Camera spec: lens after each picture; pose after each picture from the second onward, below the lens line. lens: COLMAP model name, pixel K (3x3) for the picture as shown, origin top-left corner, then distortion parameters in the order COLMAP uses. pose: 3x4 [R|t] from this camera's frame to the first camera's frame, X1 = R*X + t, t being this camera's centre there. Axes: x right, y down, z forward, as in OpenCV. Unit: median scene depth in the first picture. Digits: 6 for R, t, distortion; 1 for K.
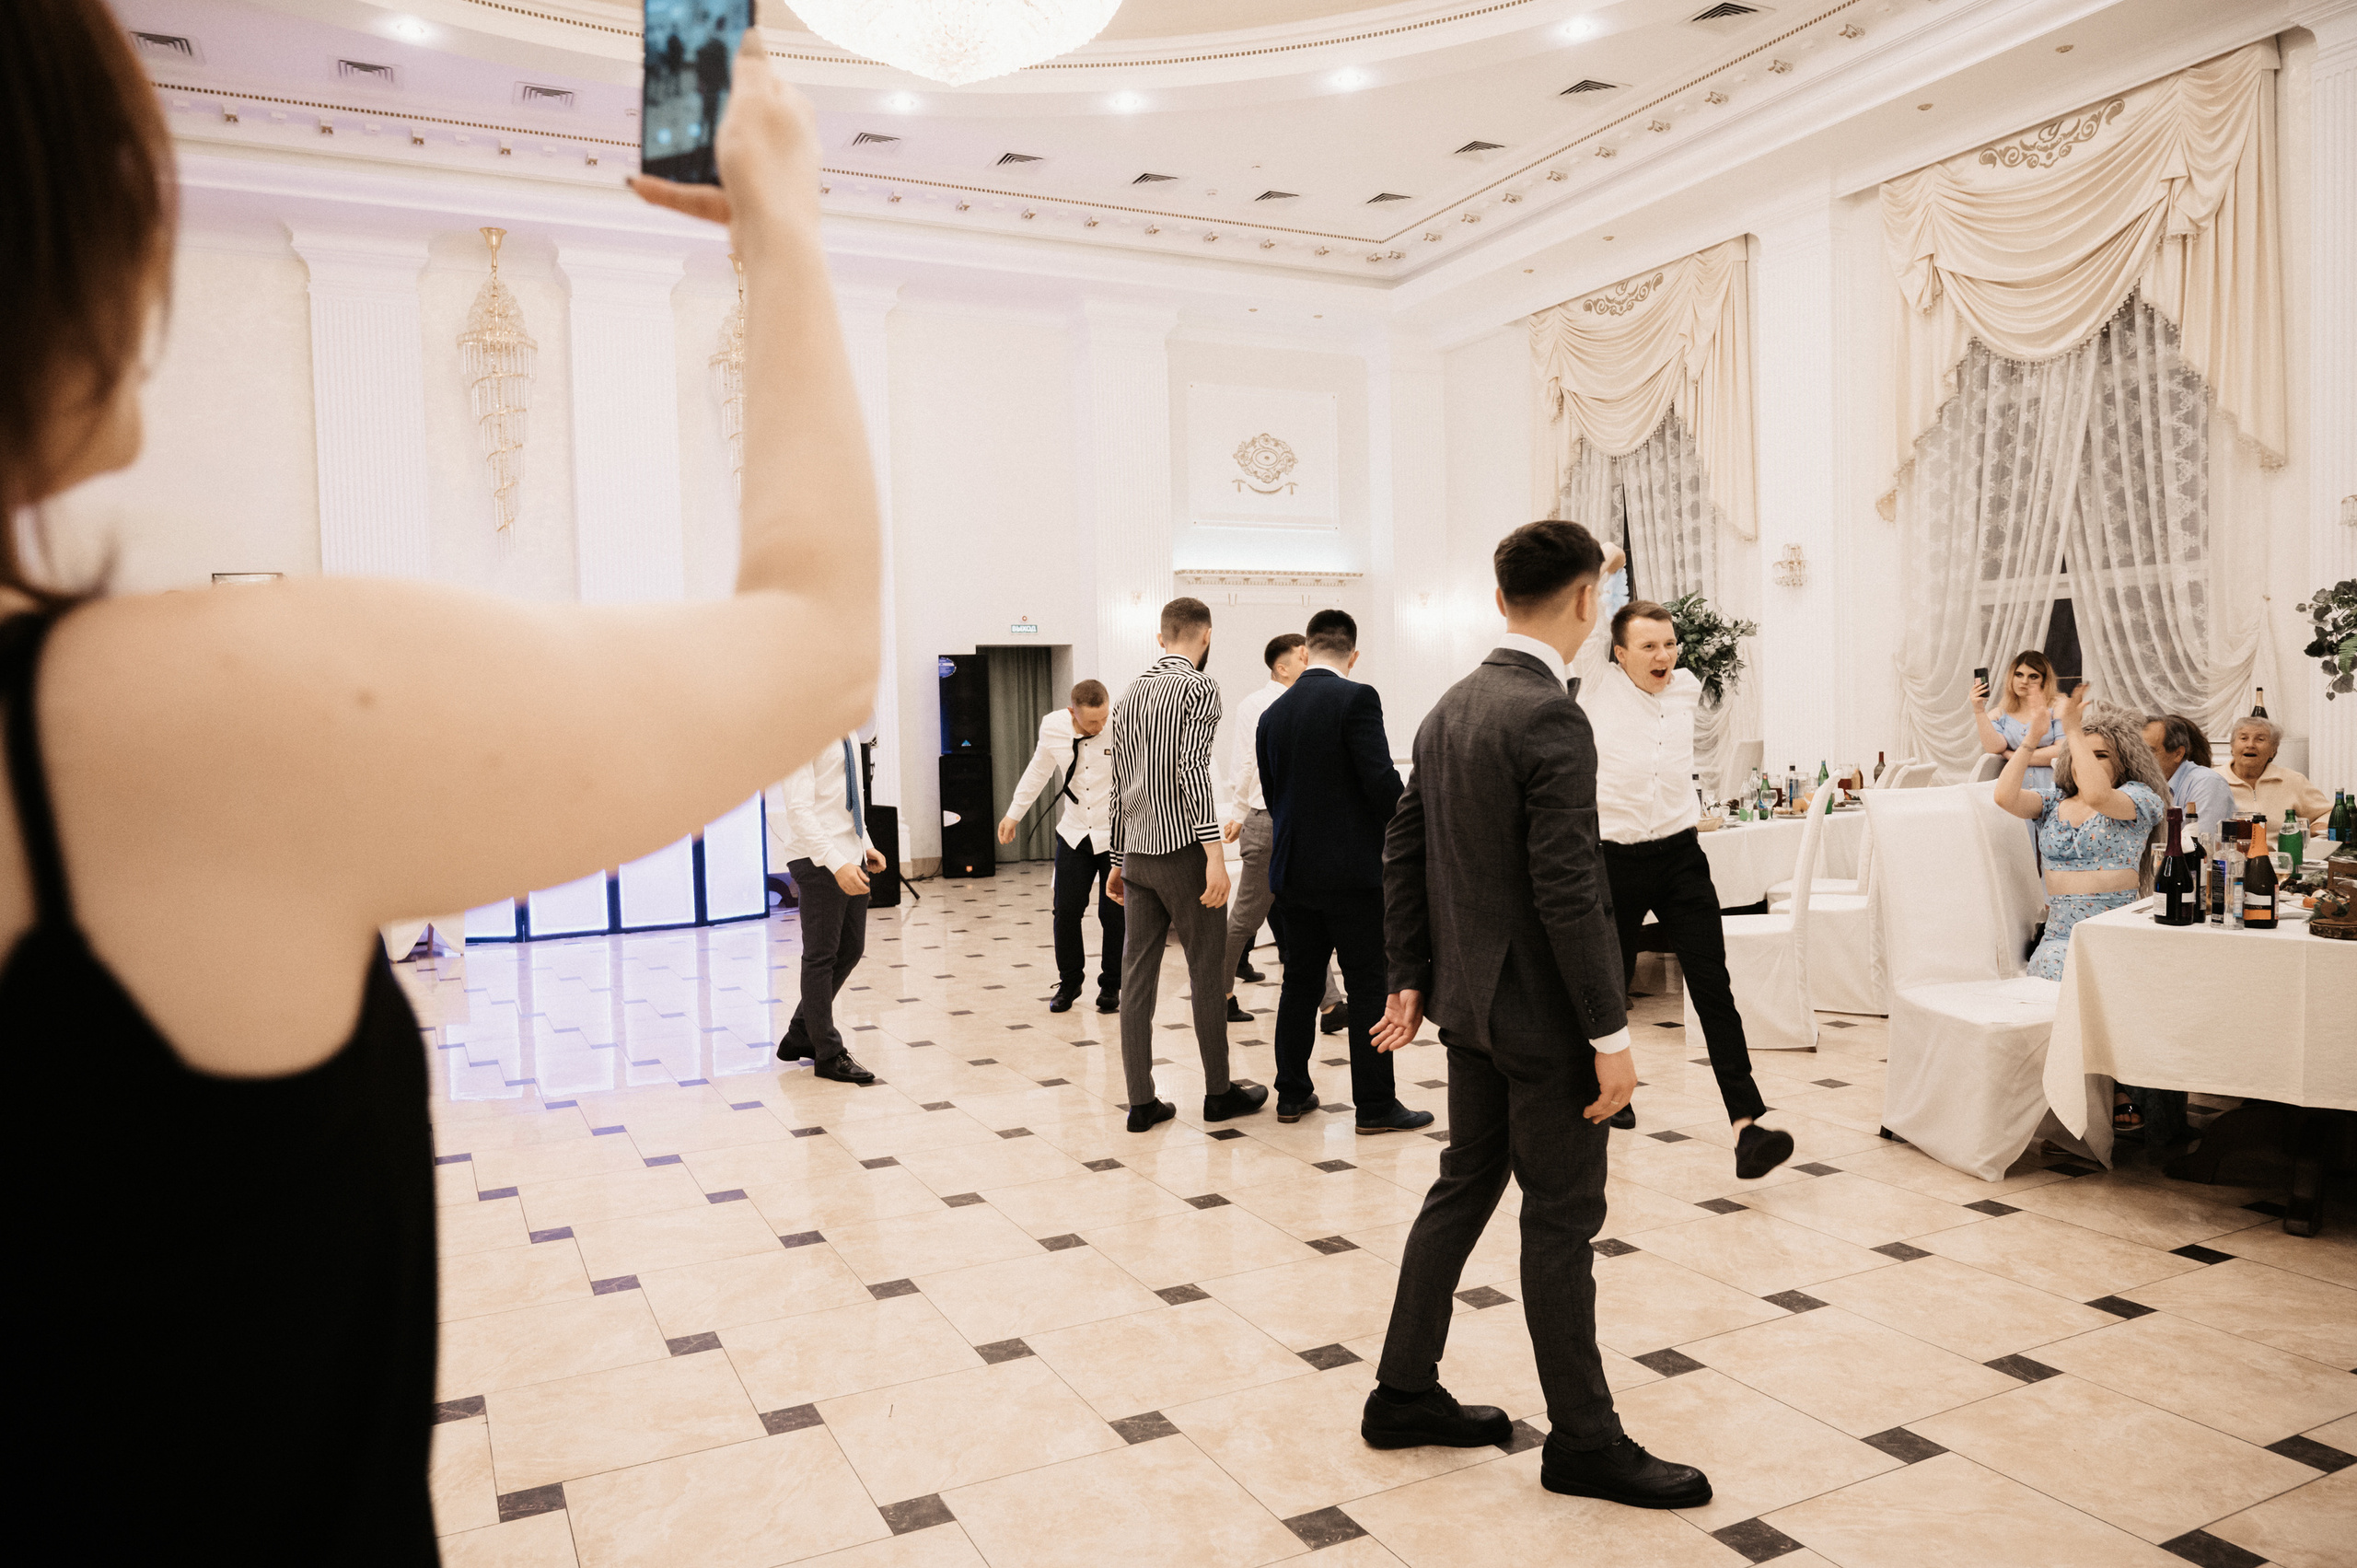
lens RADIAL K [[1584.4, 0, 1176.6], [0, 1584.4, 780.0], [0, 0, 1]] dist [-0.000885, 0.001445]
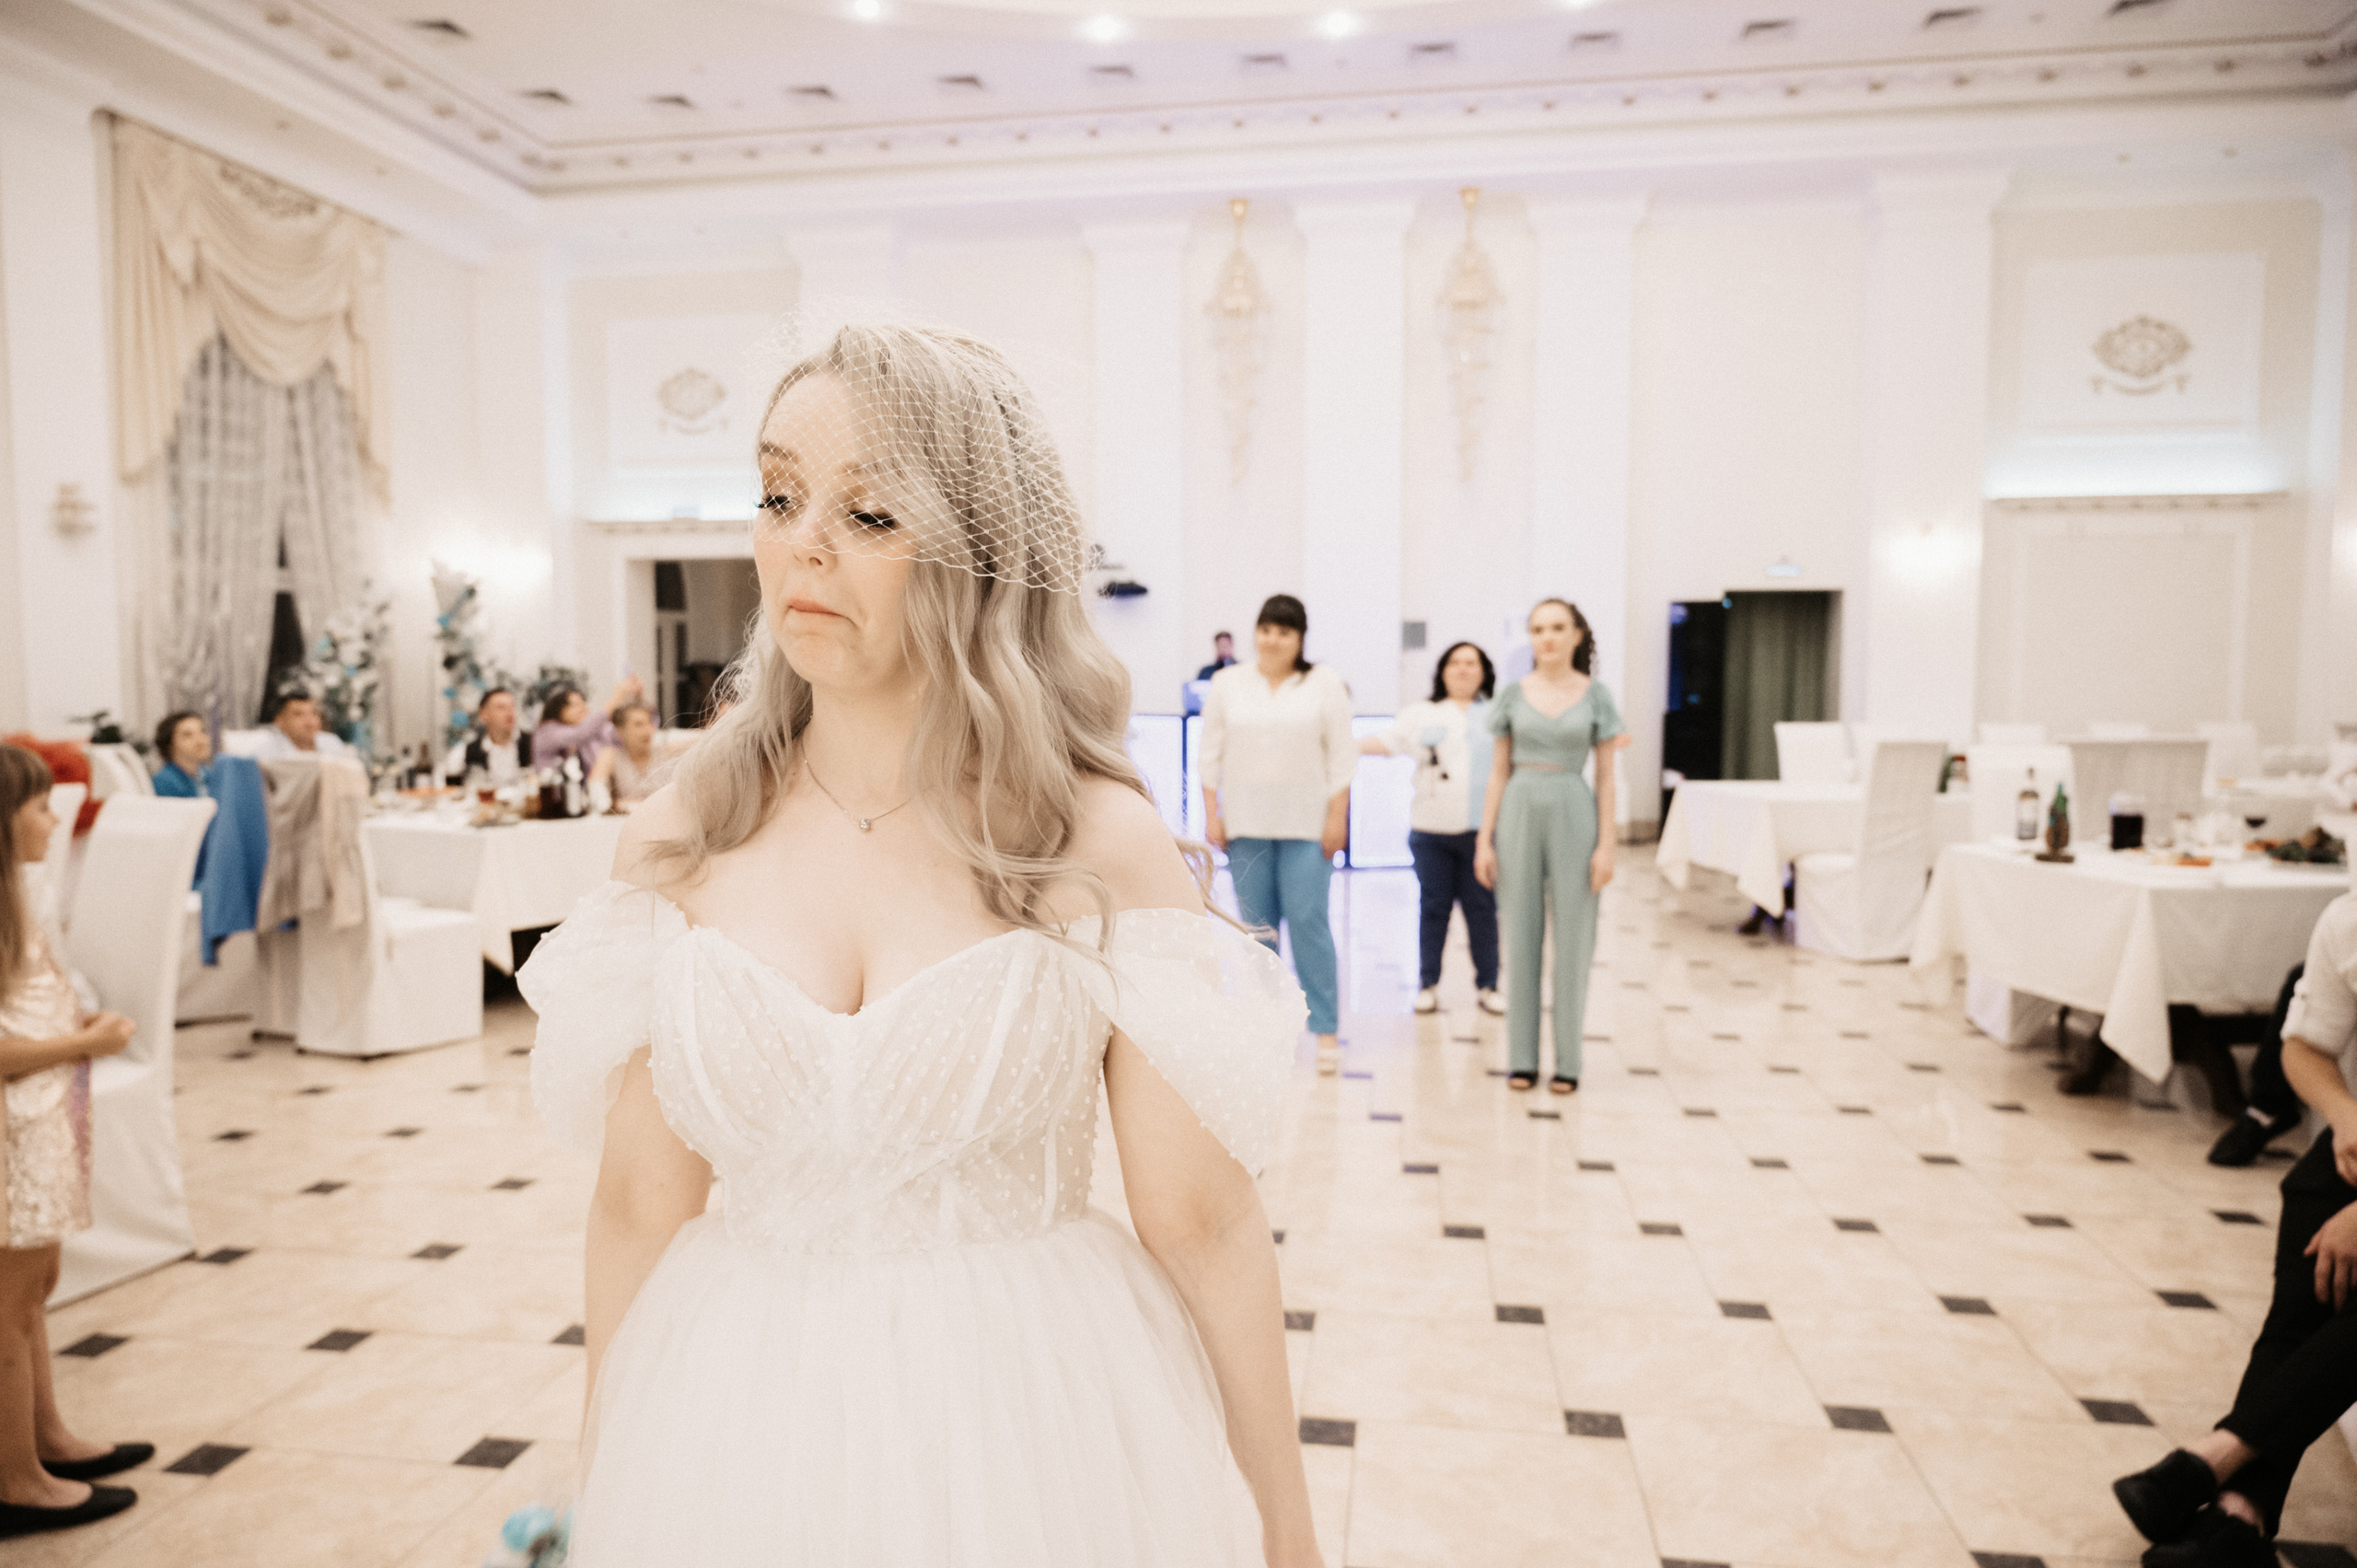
lens RADIAL K [[1583.7, 0, 1155.7], [0, 1583.7, 789.8], [0, 0, 1]] dist [-0.000768, 0.000491]
pose [[0.807949, 0.070749, -0.584989, 0.168183], [-0.045170, 0.997281, 0.058226, -0.010684], [0.587518, -0.020620, 0.808948, 0.093662]]
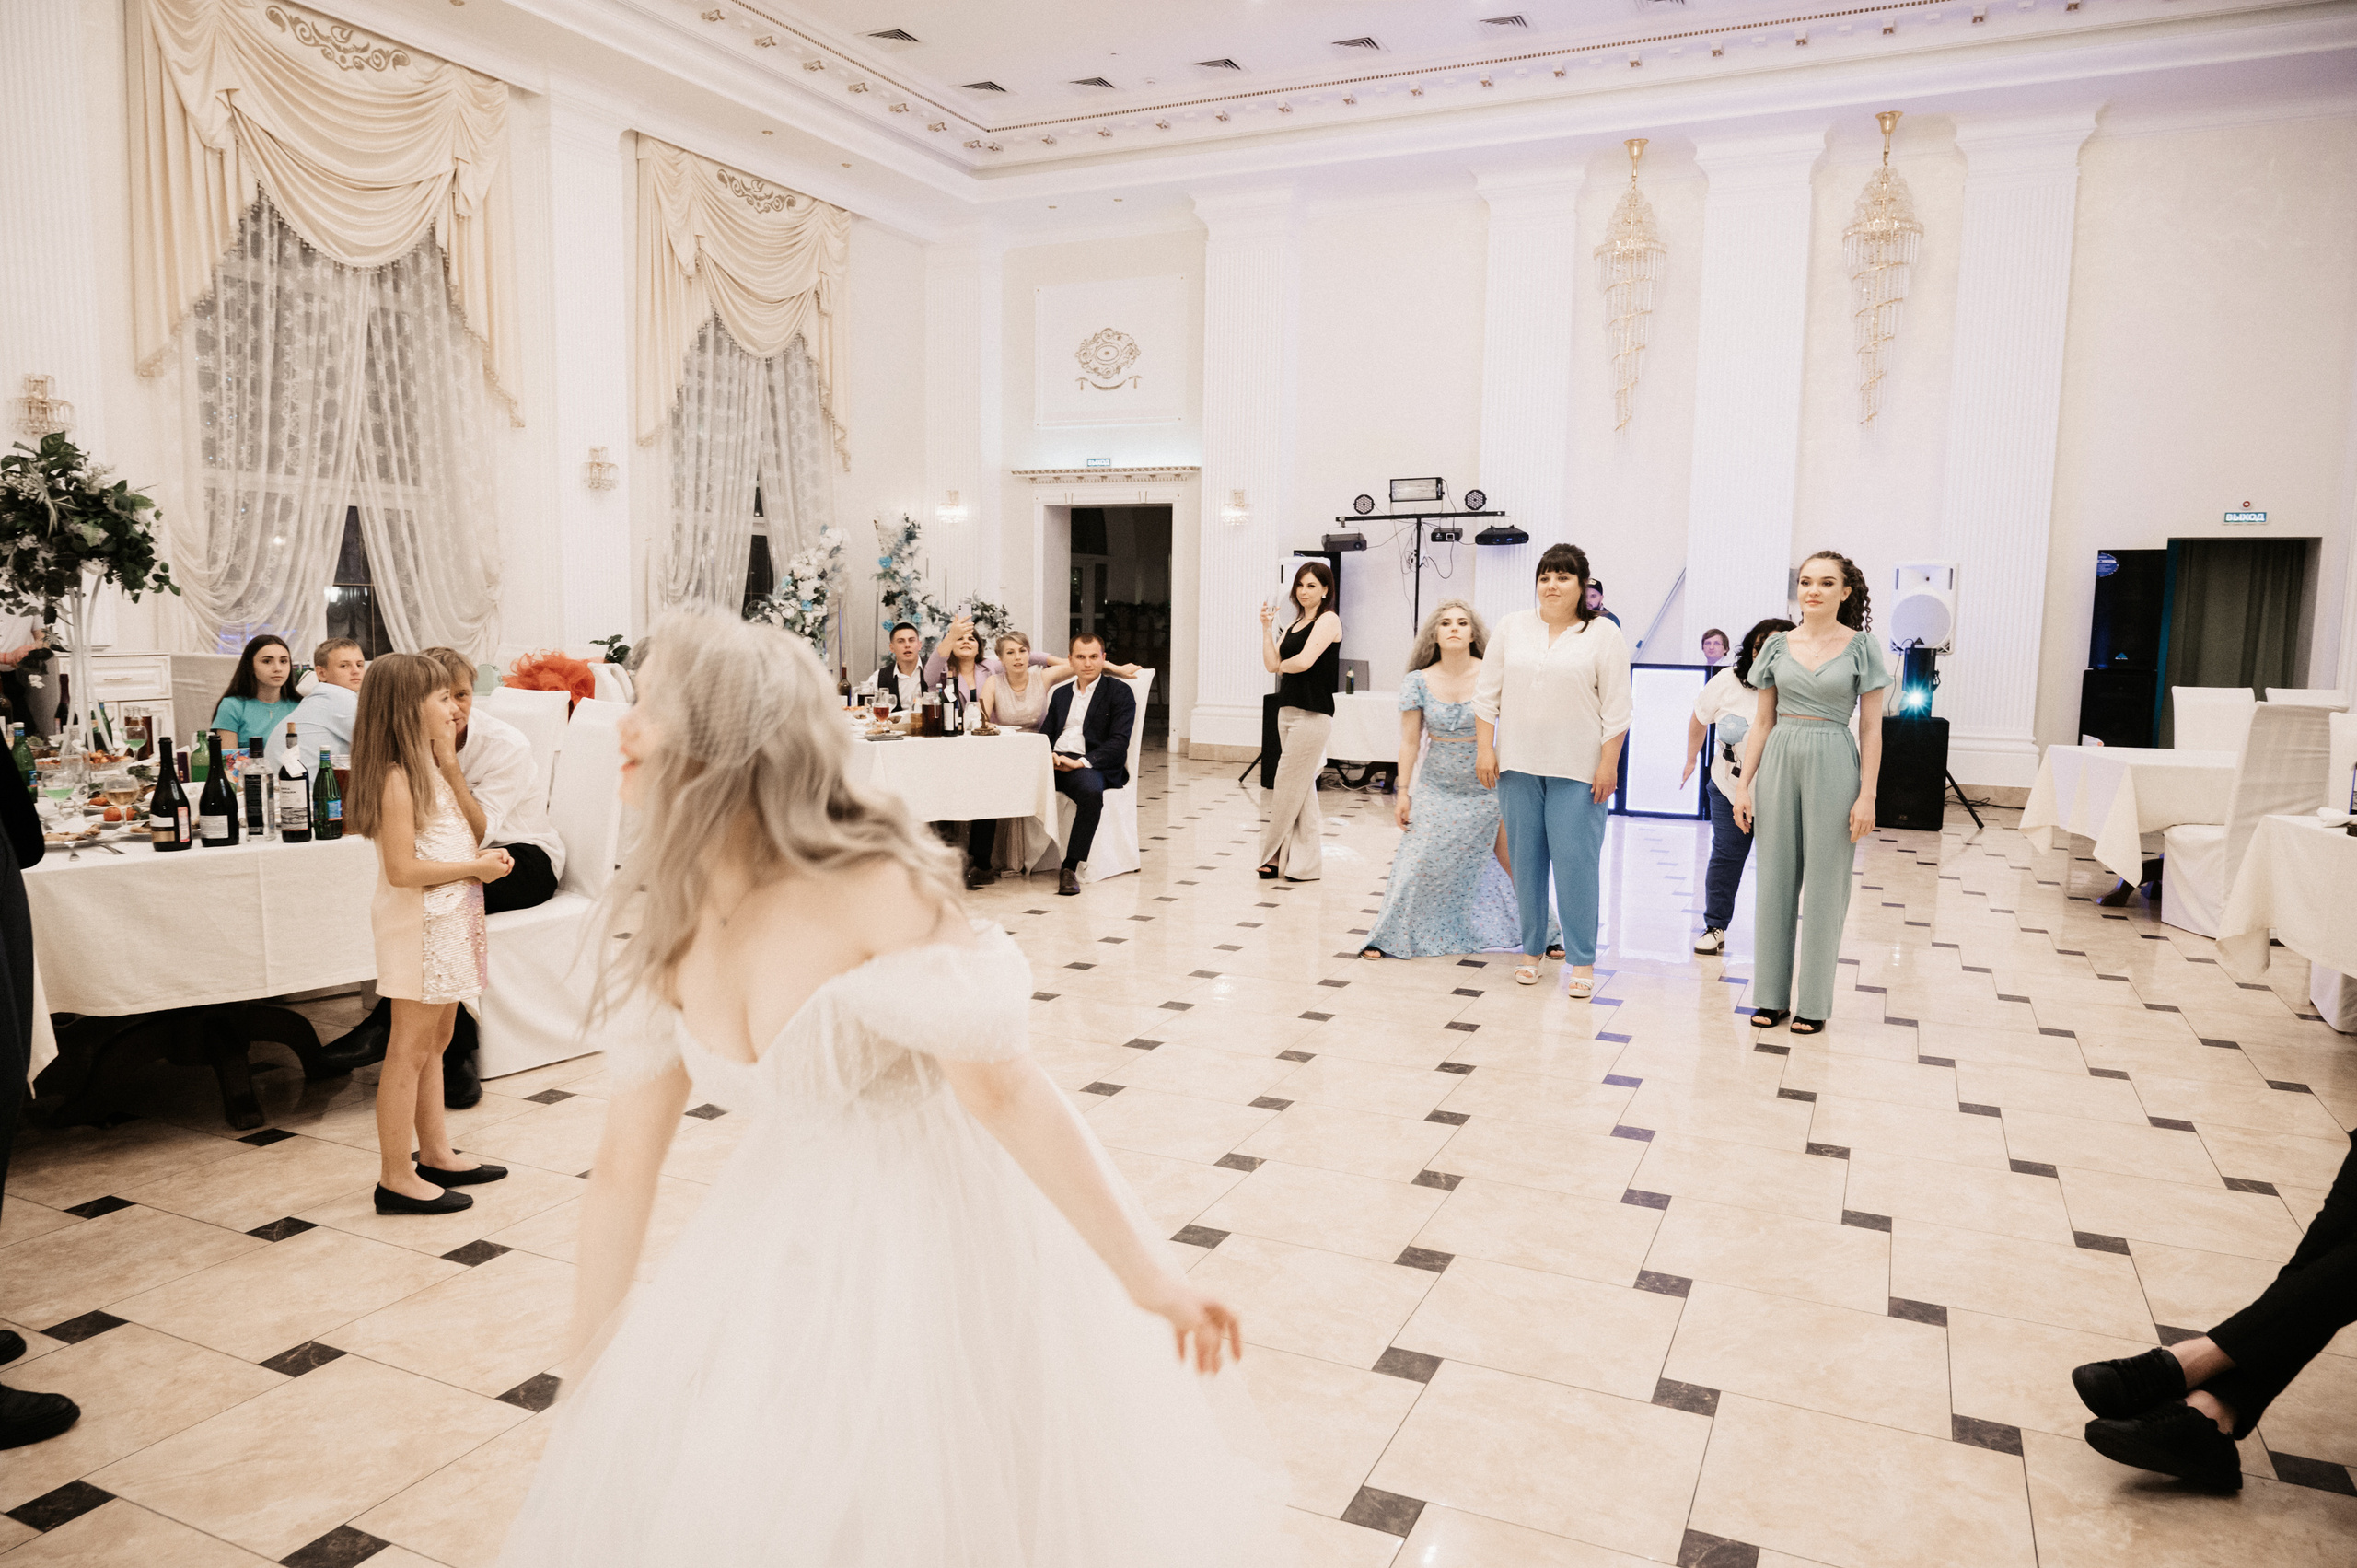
lens RADIAL K [[1583.7, 0, 1155.7], [0, 1583.7, 789.8], [0, 0, 1]] dist [-0.000768, 0.000491]
pose [[0.615043, 0.125998, -0.778362, 0.237341], [-0.064038, 0.991871, 0.109959, -0.013701], [0.785889, -0.017785, 0.618112, 0.086583]]
